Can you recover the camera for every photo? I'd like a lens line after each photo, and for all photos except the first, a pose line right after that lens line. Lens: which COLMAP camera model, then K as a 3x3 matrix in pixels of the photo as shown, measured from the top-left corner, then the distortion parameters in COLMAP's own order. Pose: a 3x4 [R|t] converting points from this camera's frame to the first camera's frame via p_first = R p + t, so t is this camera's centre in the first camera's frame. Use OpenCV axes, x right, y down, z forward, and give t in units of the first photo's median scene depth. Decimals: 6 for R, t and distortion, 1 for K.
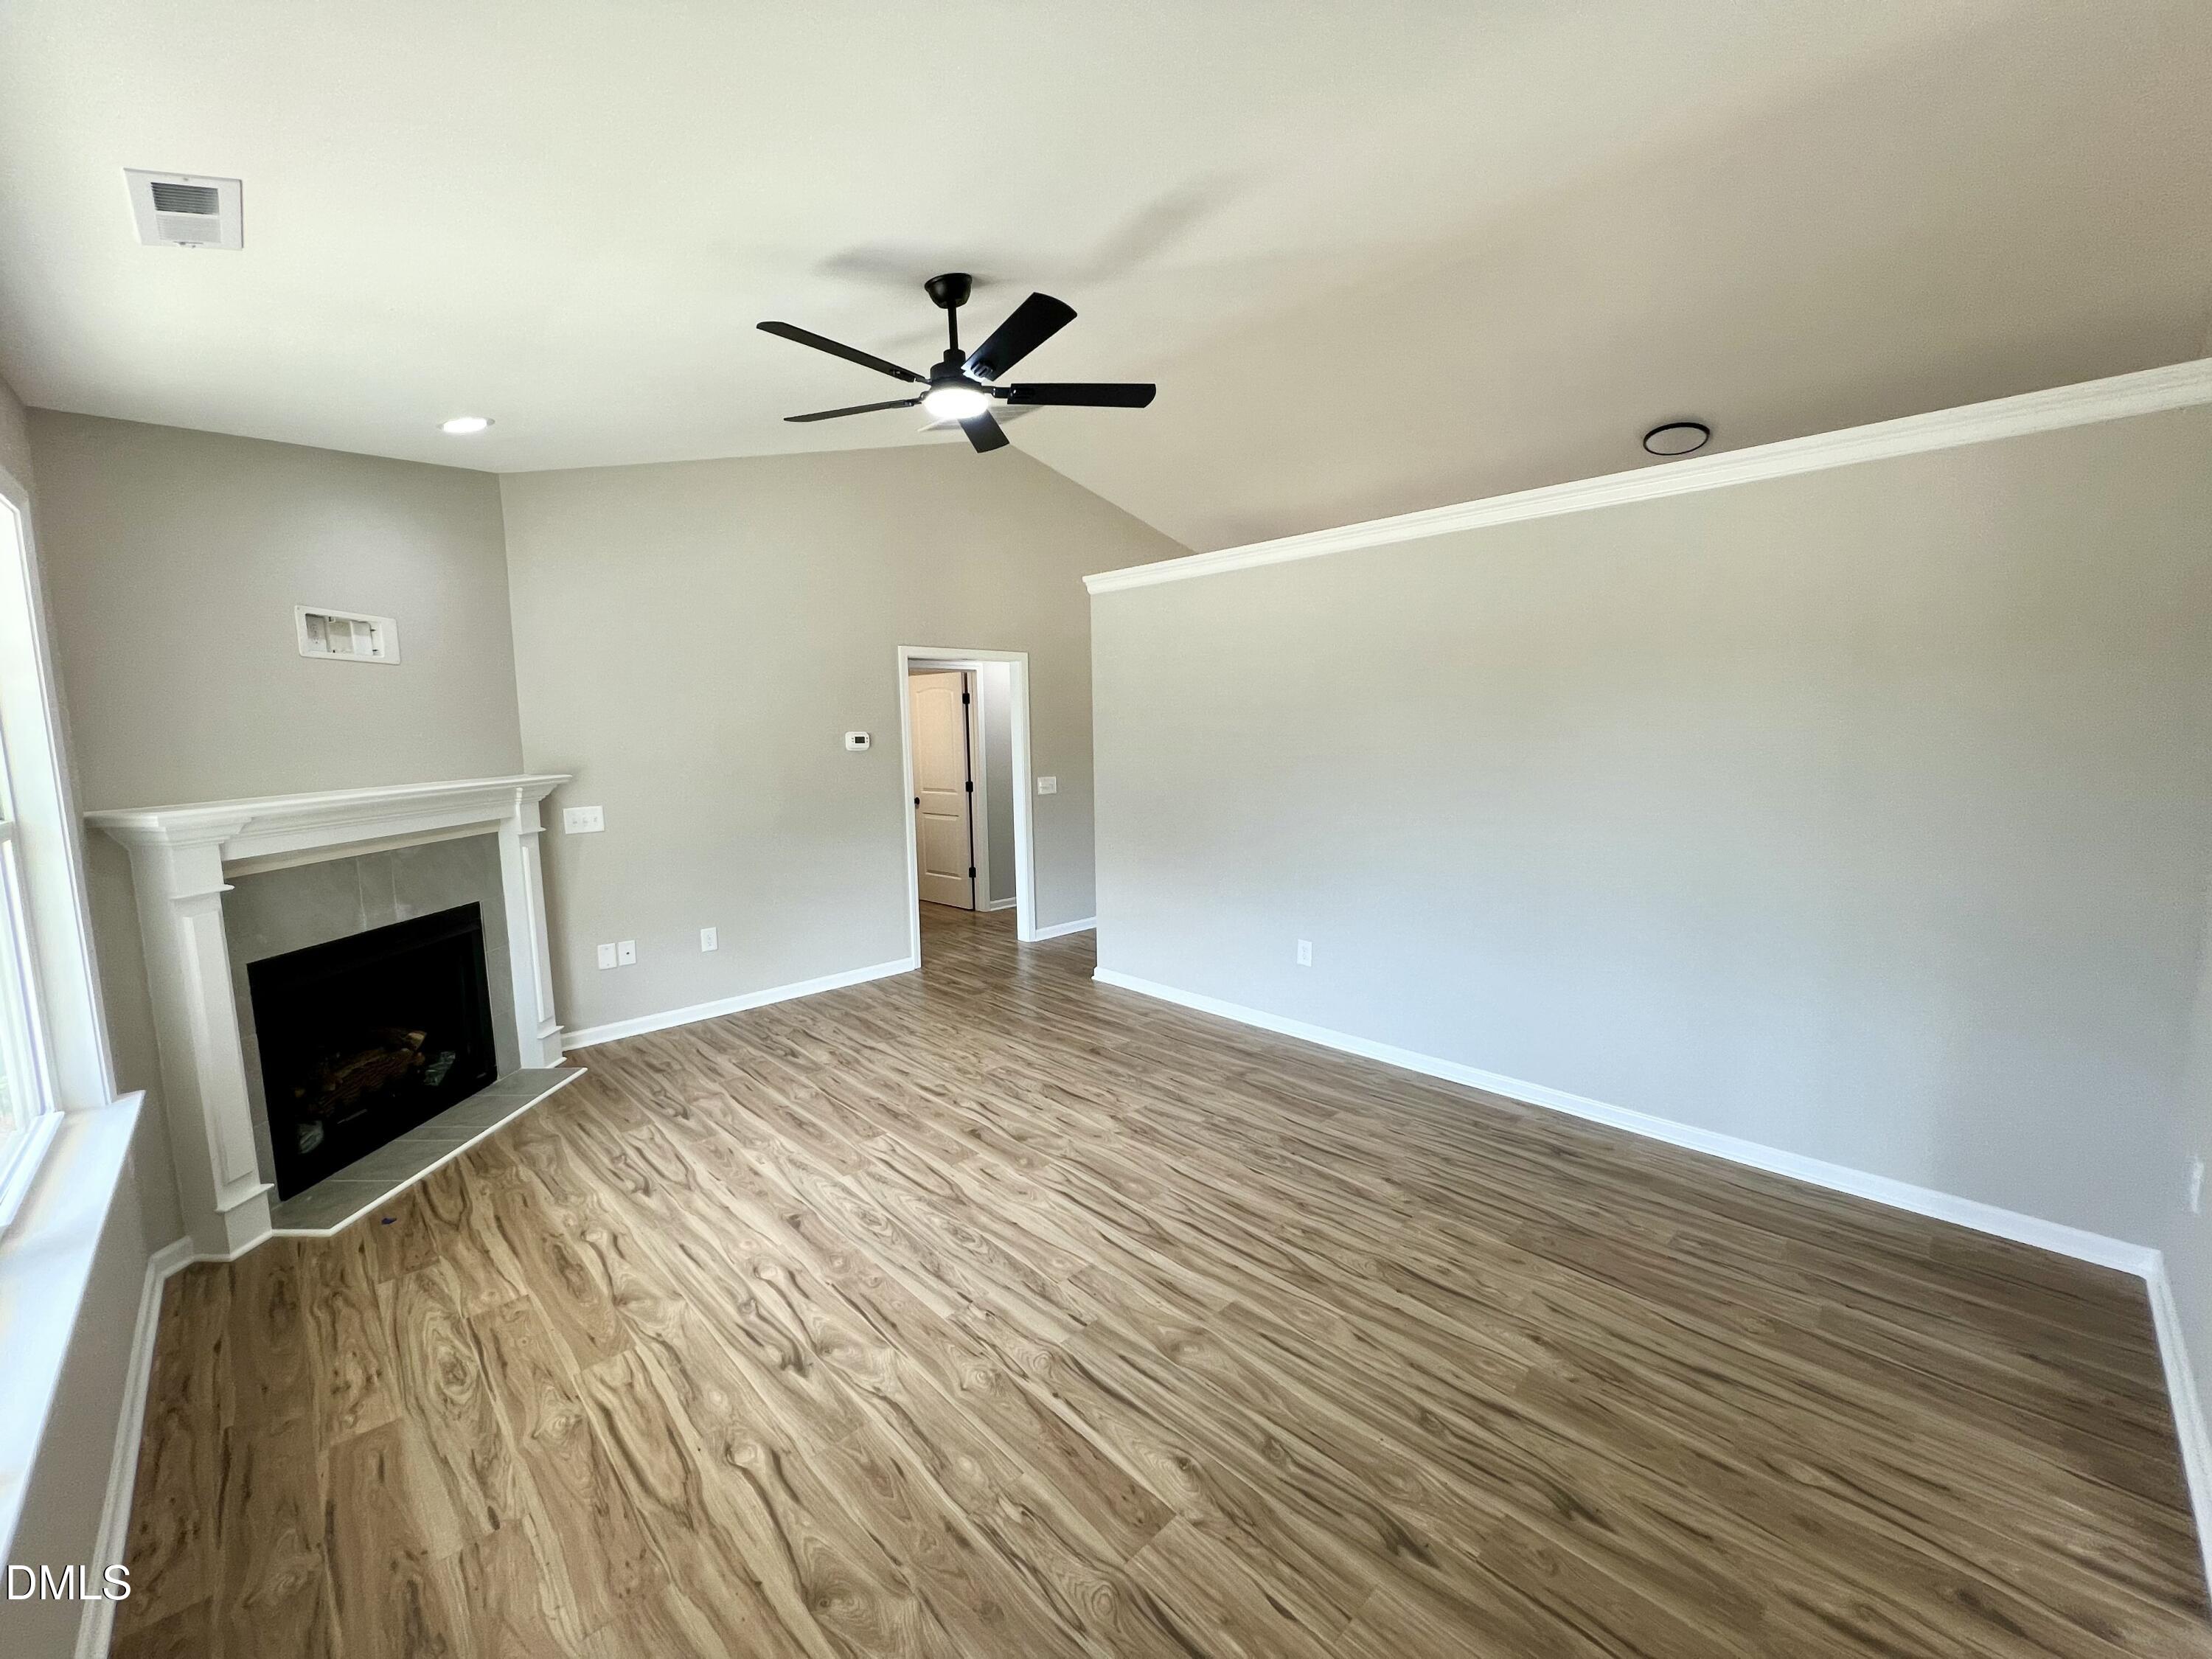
lens RADIAL K [[879.0, 0, 1105.1], [0, 879.0, 832.9], [0, 0, 1]] dist [-0.000490, -0.000088]
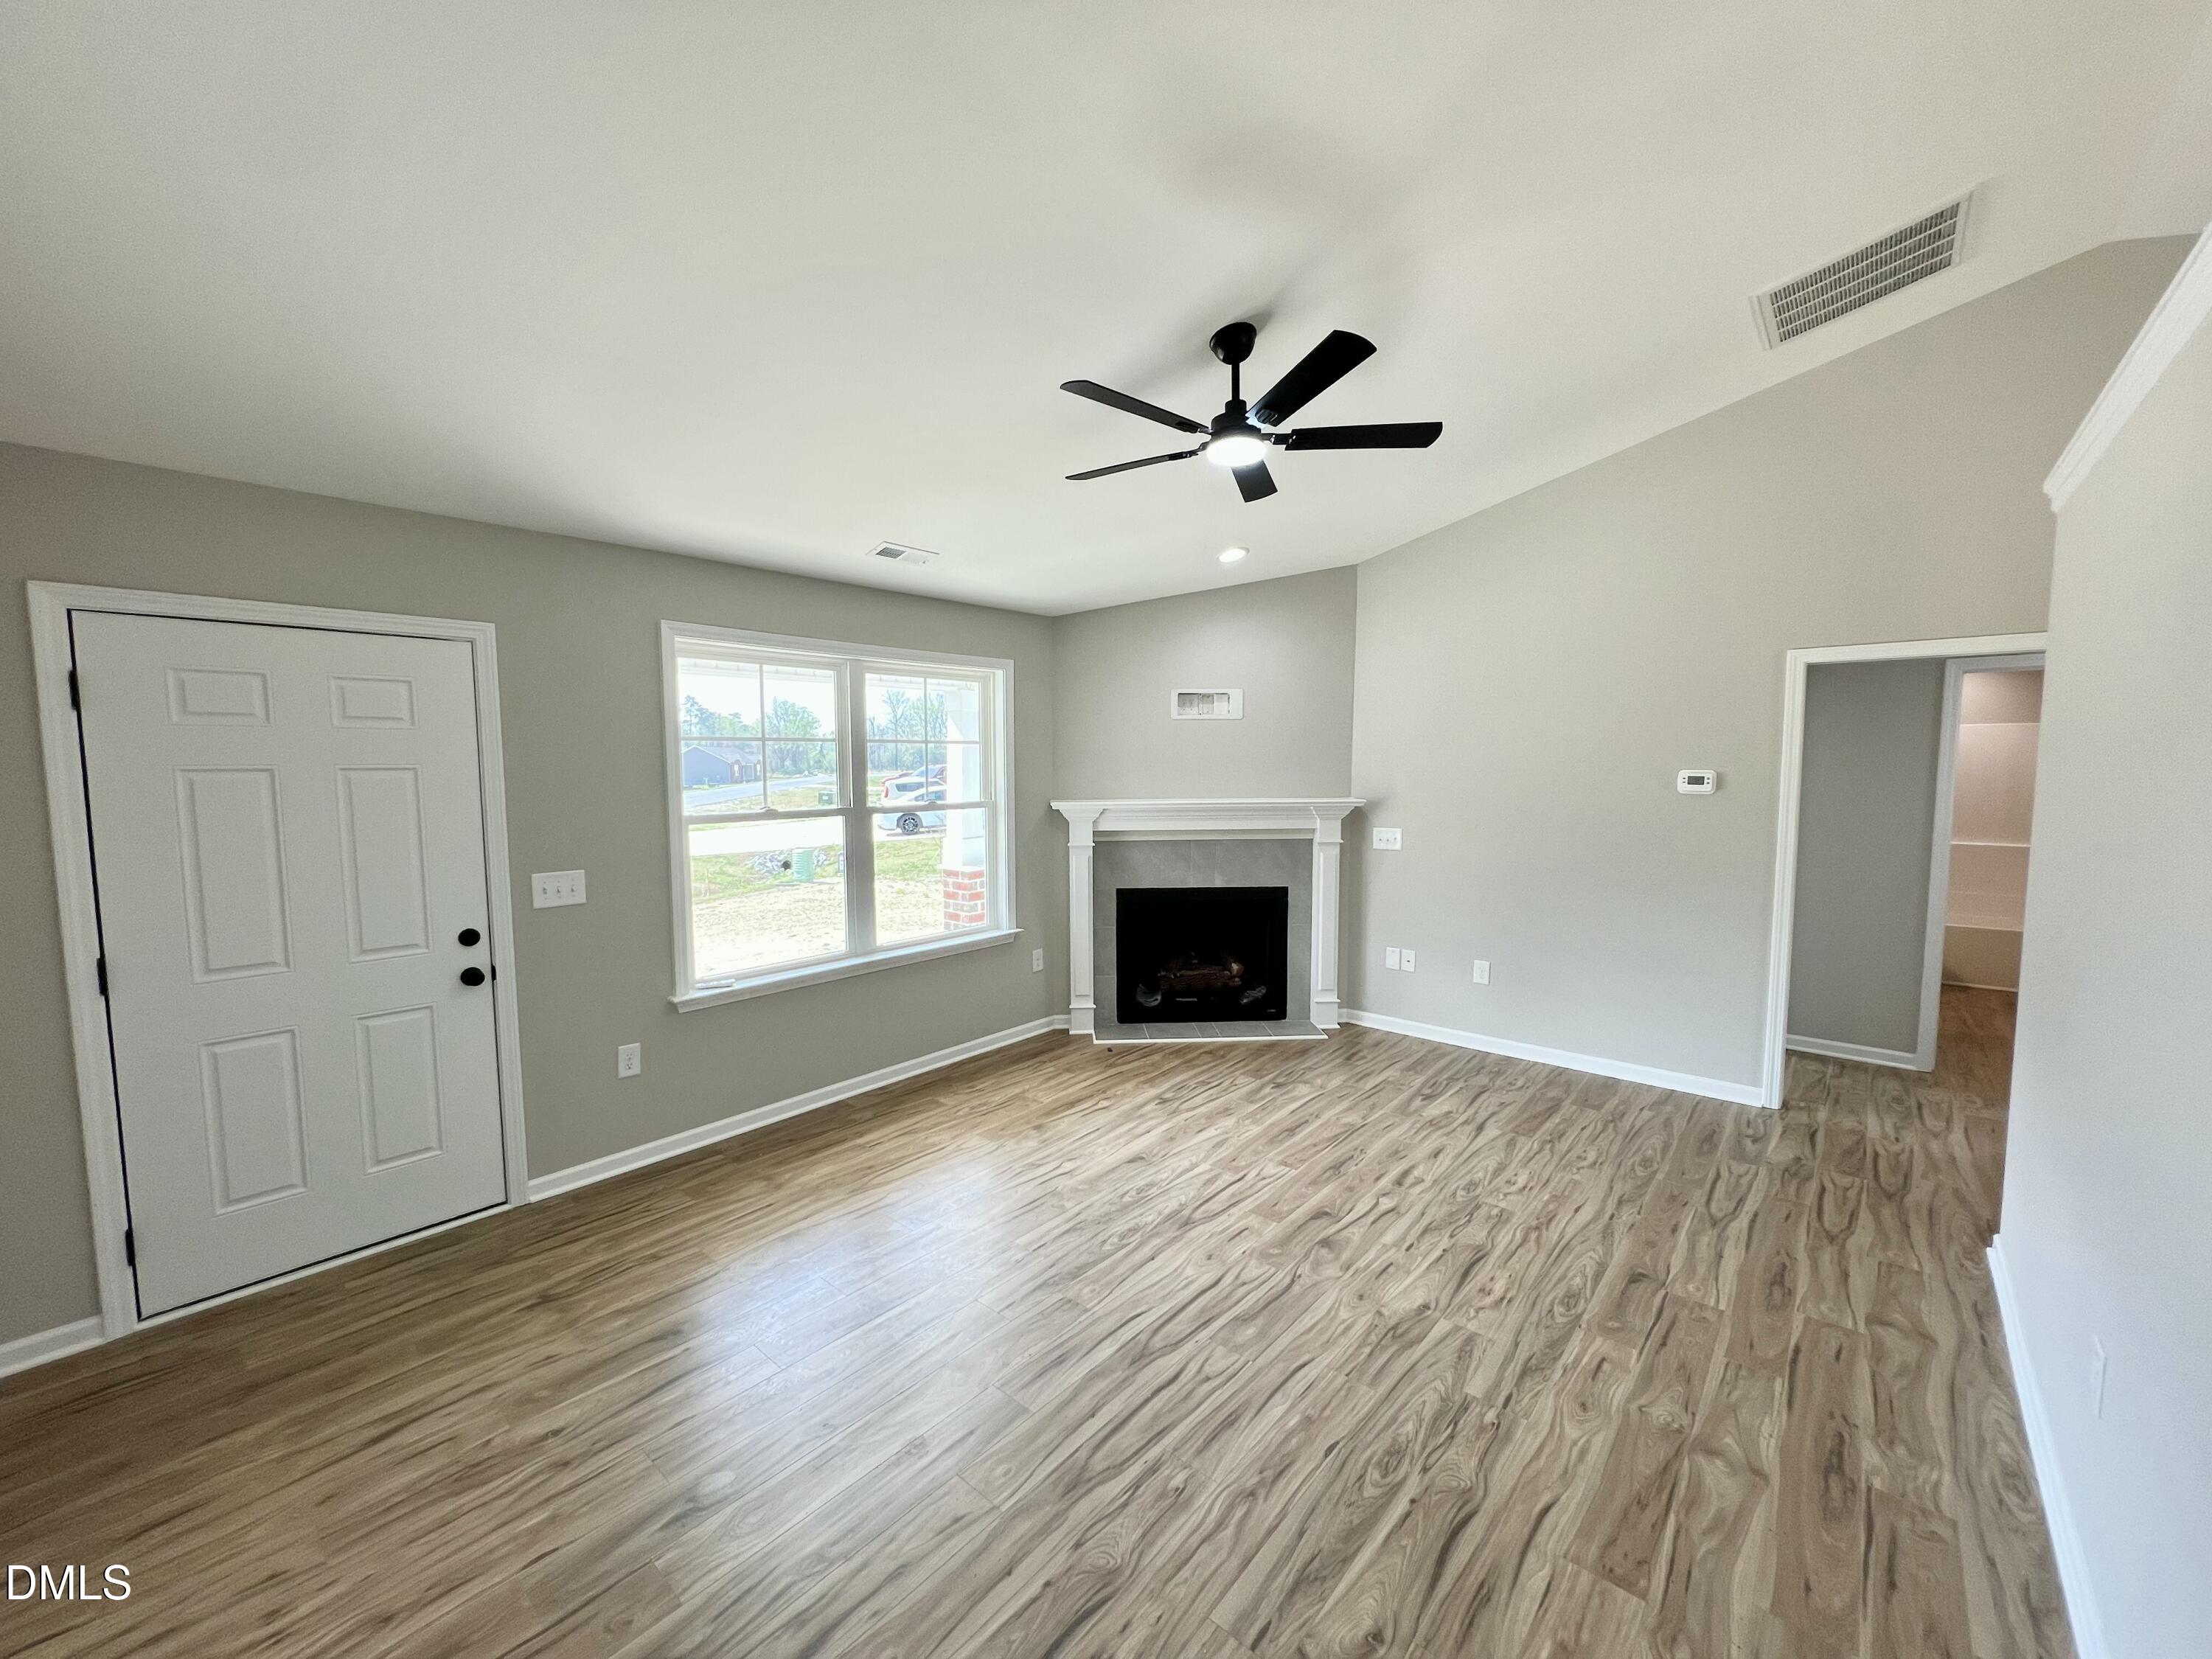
lens RADIAL K [[879.0, 0, 1105.1], [0, 879.0, 832.9], [0, 0, 1]] dist [-0.000490, -0.000088]
pose [[0.090203, 0.095725, -0.991312, 0.676916], [-0.120444, 0.989113, 0.084553, -0.095765], [0.988613, 0.111770, 0.100751, 0.628294]]
